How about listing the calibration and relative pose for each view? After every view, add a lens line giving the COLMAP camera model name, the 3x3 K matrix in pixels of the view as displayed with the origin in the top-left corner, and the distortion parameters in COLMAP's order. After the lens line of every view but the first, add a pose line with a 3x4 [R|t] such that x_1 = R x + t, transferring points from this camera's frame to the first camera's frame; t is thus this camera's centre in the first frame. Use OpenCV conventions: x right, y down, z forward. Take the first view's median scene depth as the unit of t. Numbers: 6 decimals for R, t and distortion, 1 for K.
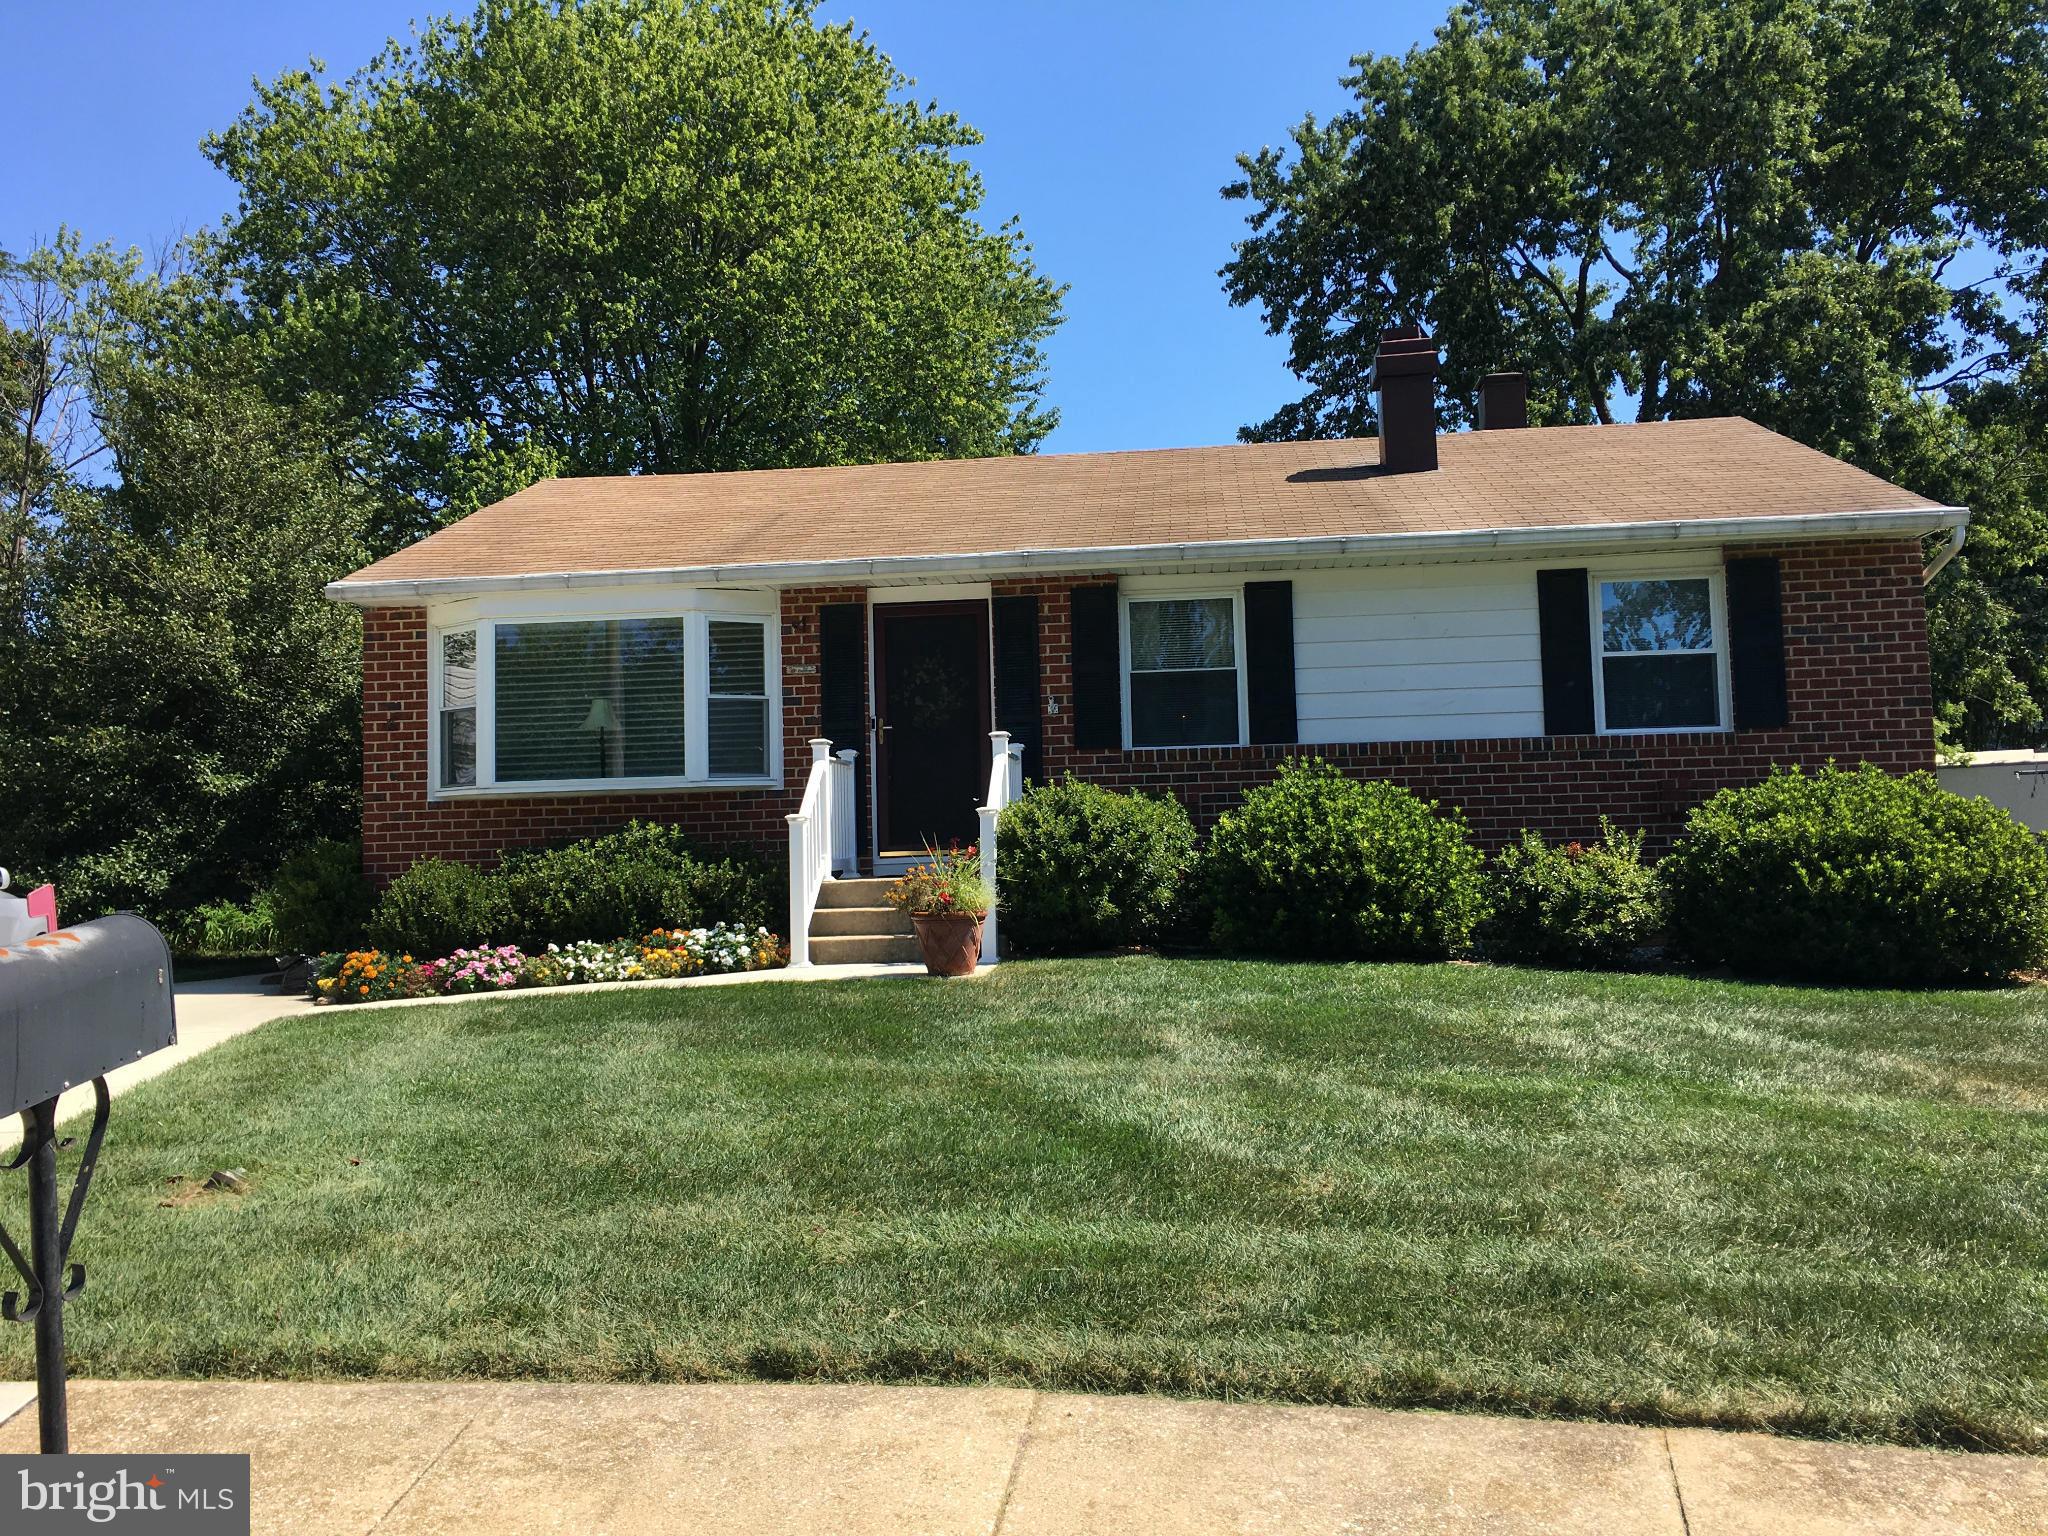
lens RADIAL K [[1701.2, 0, 1024.0], [0, 1701.2, 768.0], [0, 0, 1]] dist [0.067968, -0.071947]
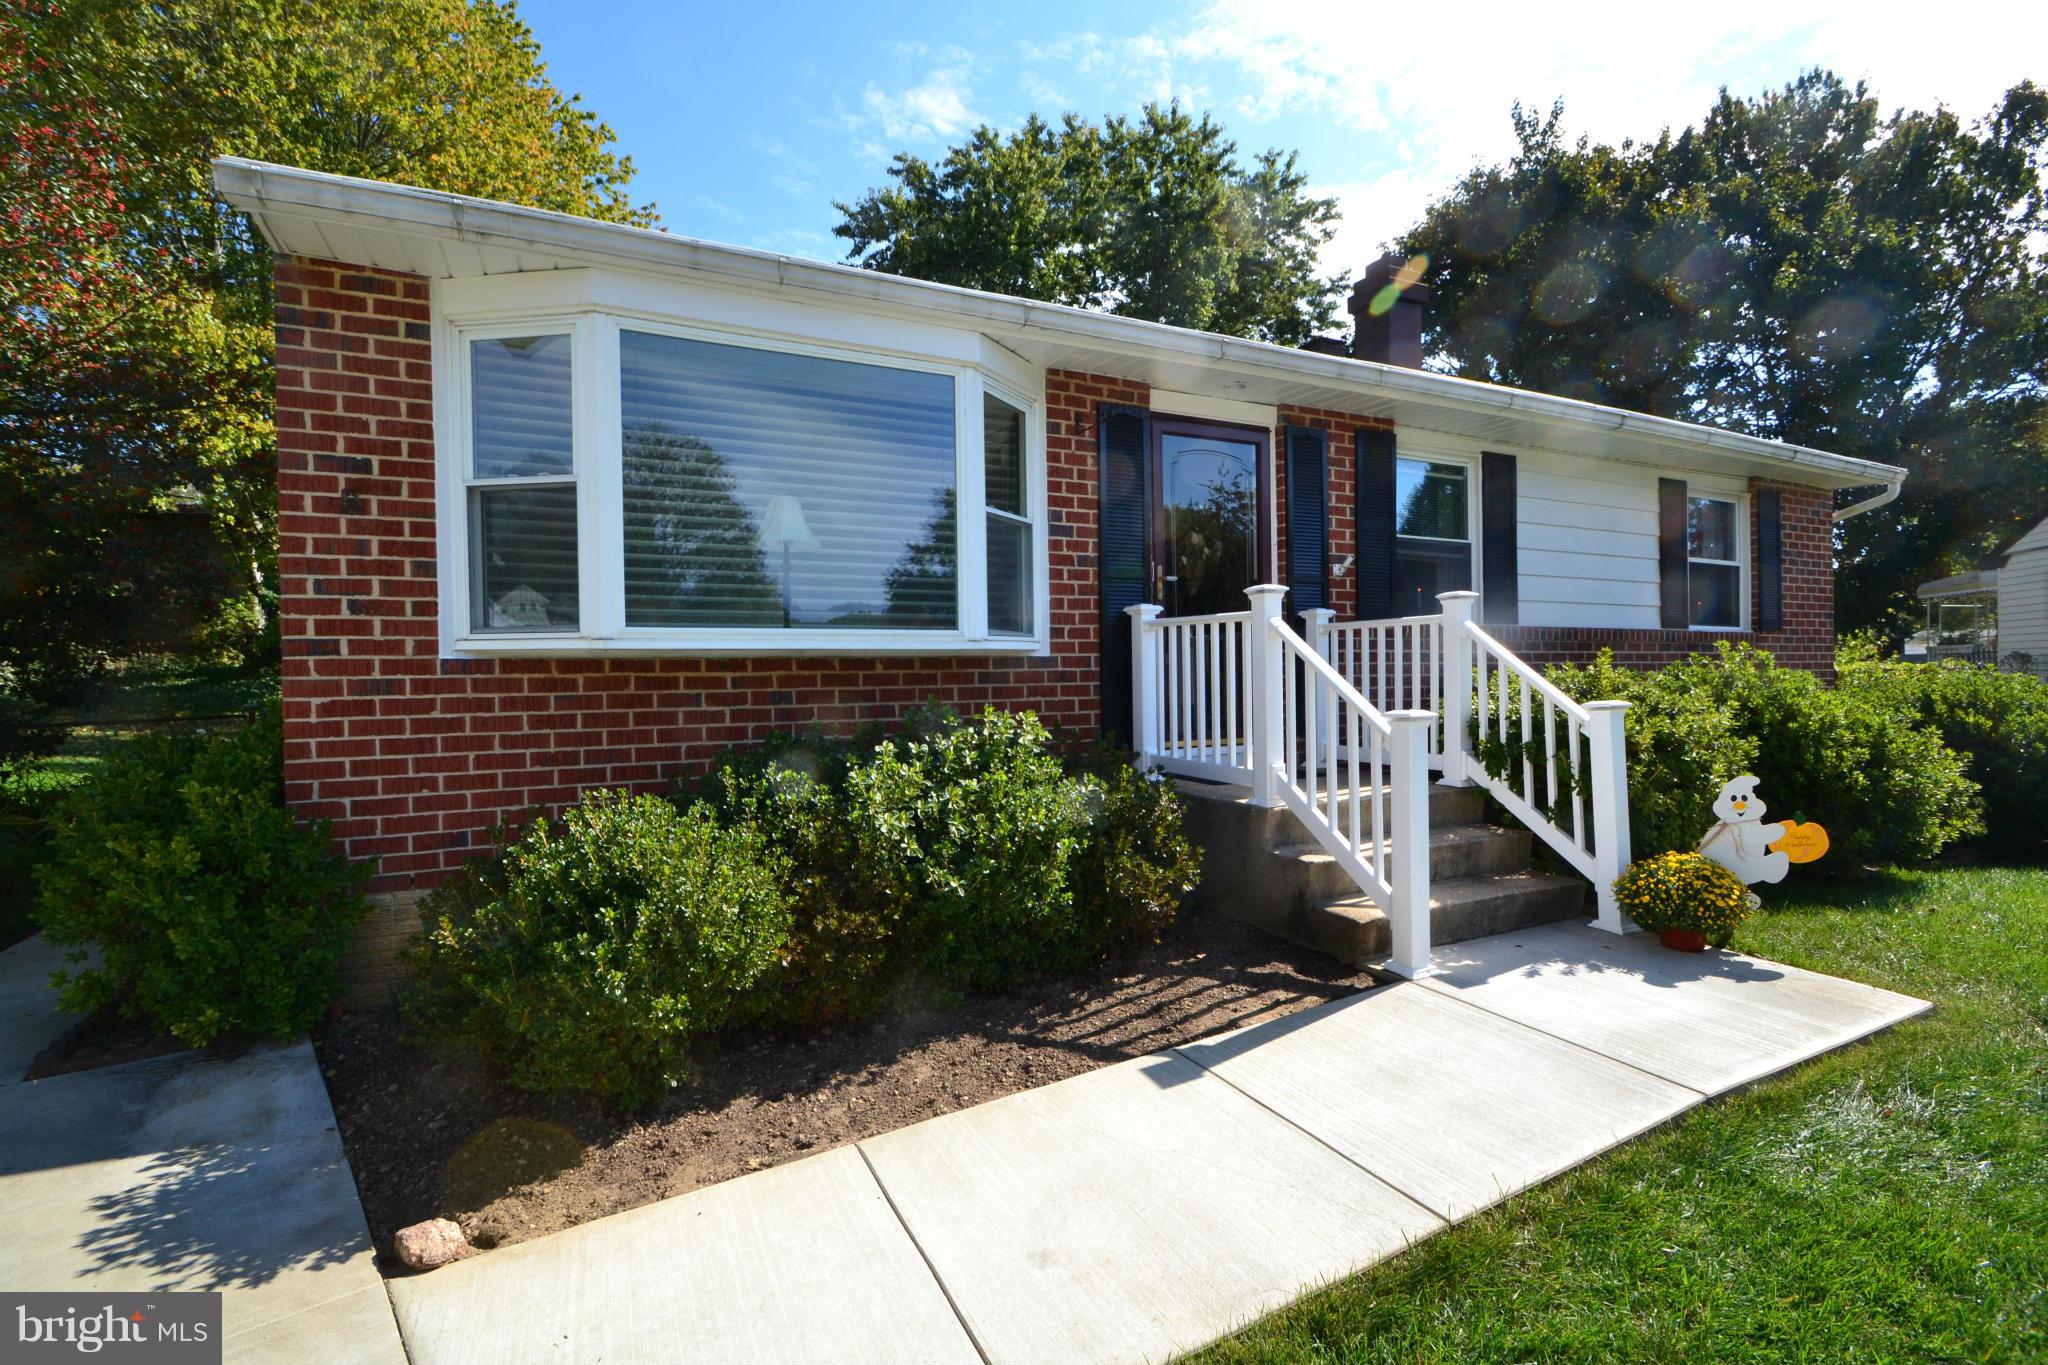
lens RADIAL K [[914.5, 0, 1023.2], [0, 914.5, 712.9], [0, 0, 1]] dist [0.000797, -0.009989]
pose [[0.846239, -0.004823, 0.532782, -0.359317], [-0.034980, 0.997299, 0.064588, 0.012407], [-0.531654, -0.073294, 0.843784, 0.696557]]
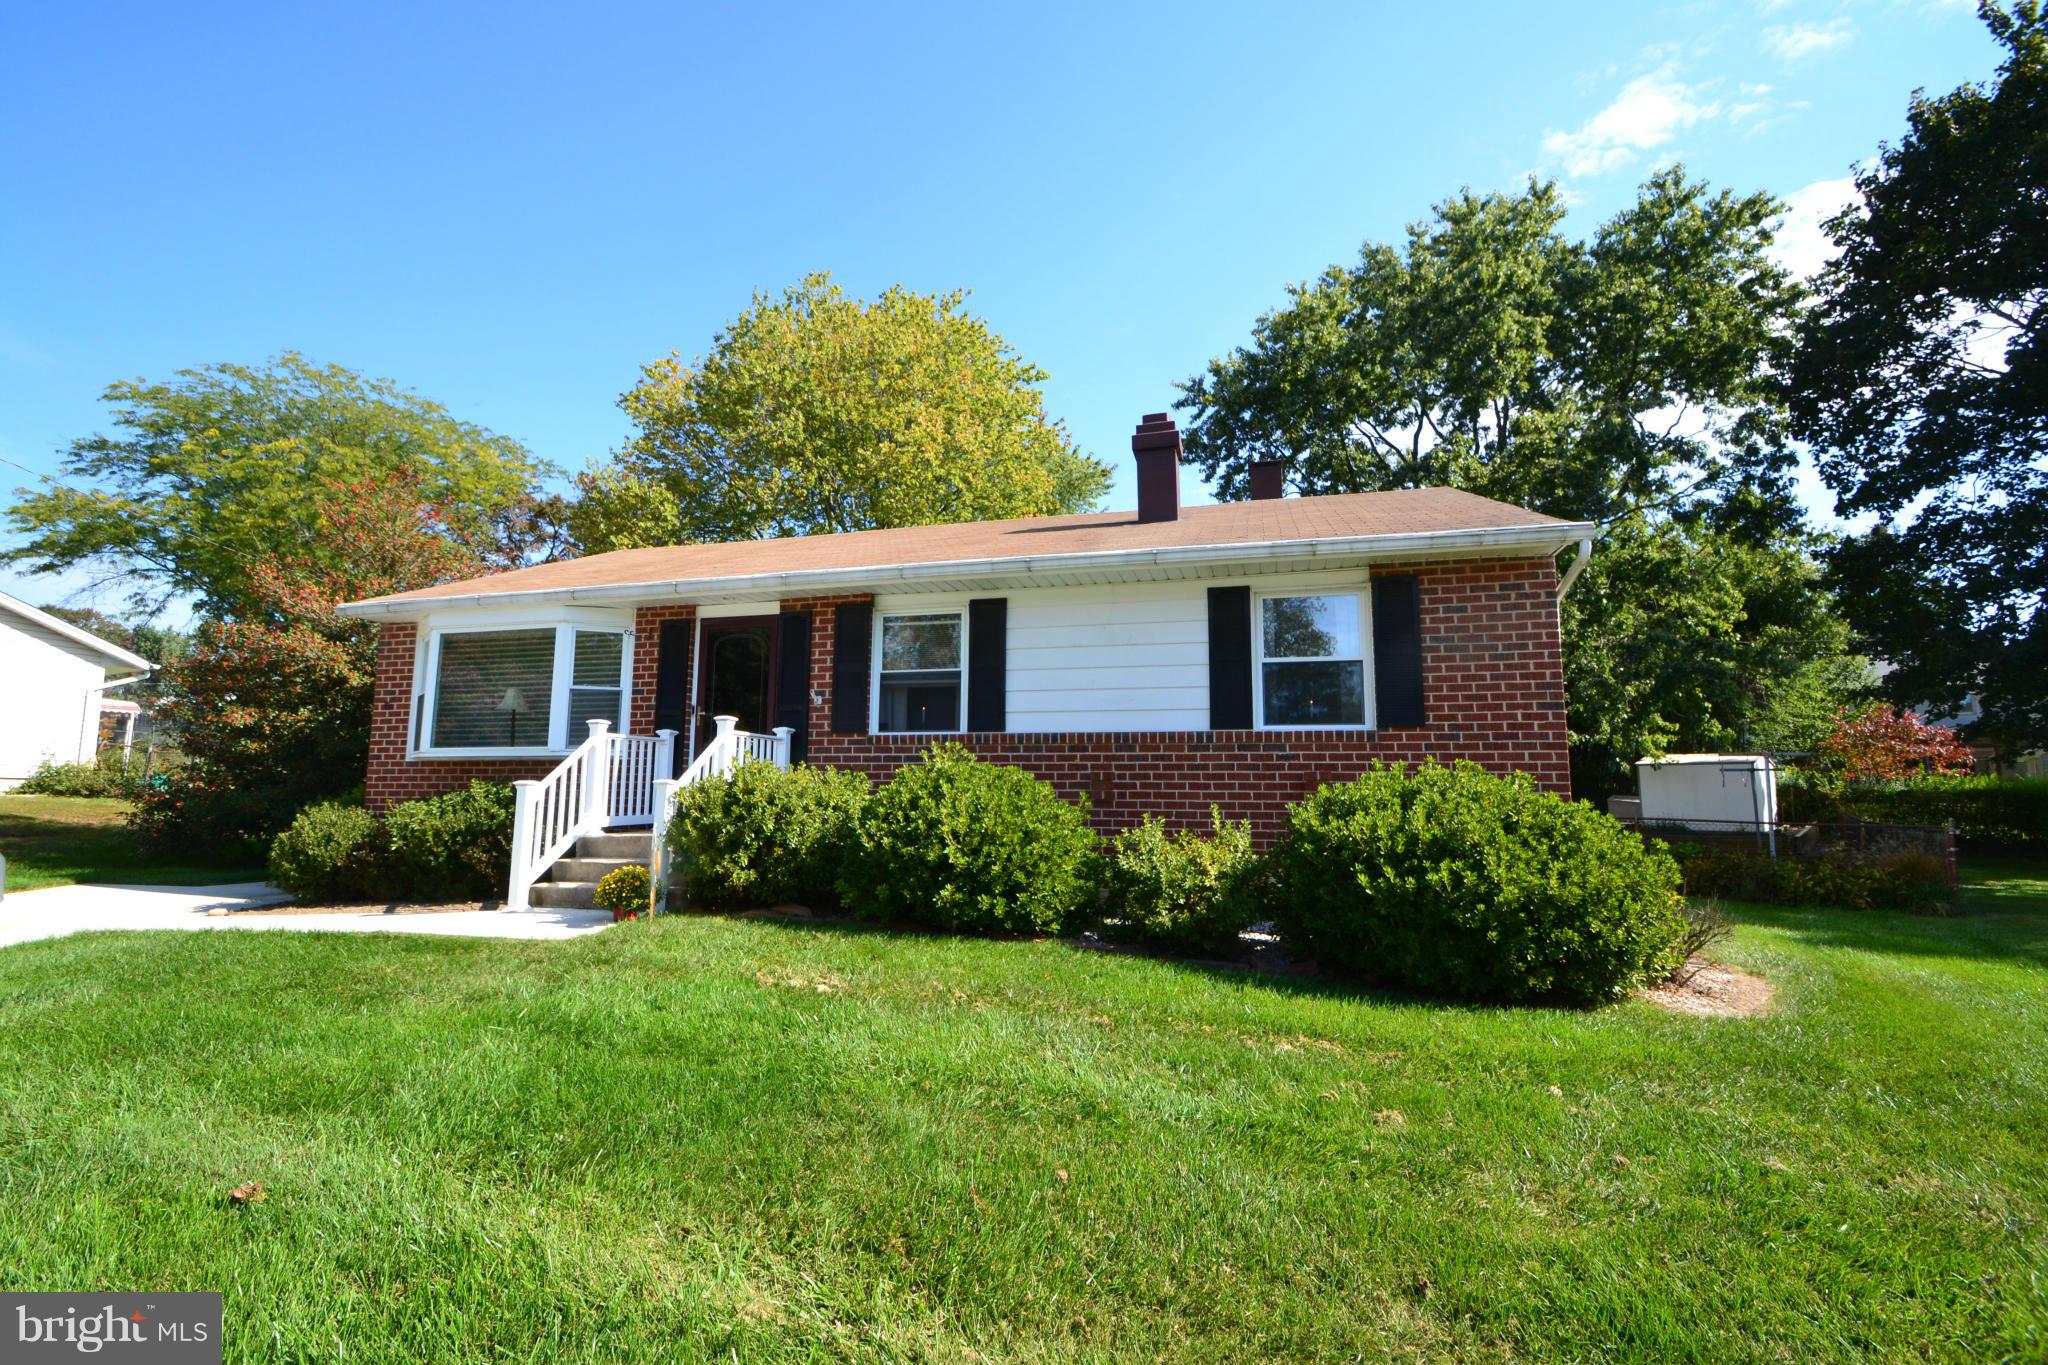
lens RADIAL K [[911.1, 0, 1004.6], [0, 911.1, 686.5], [0, 0, 1]] dist [0.001161, -0.010087]
pose [[0.985012, 0.013160, -0.171983, 0.267641], [-0.024454, 0.997668, -0.063716, -0.005813], [0.170744, 0.066967, 0.983037, 0.366255]]
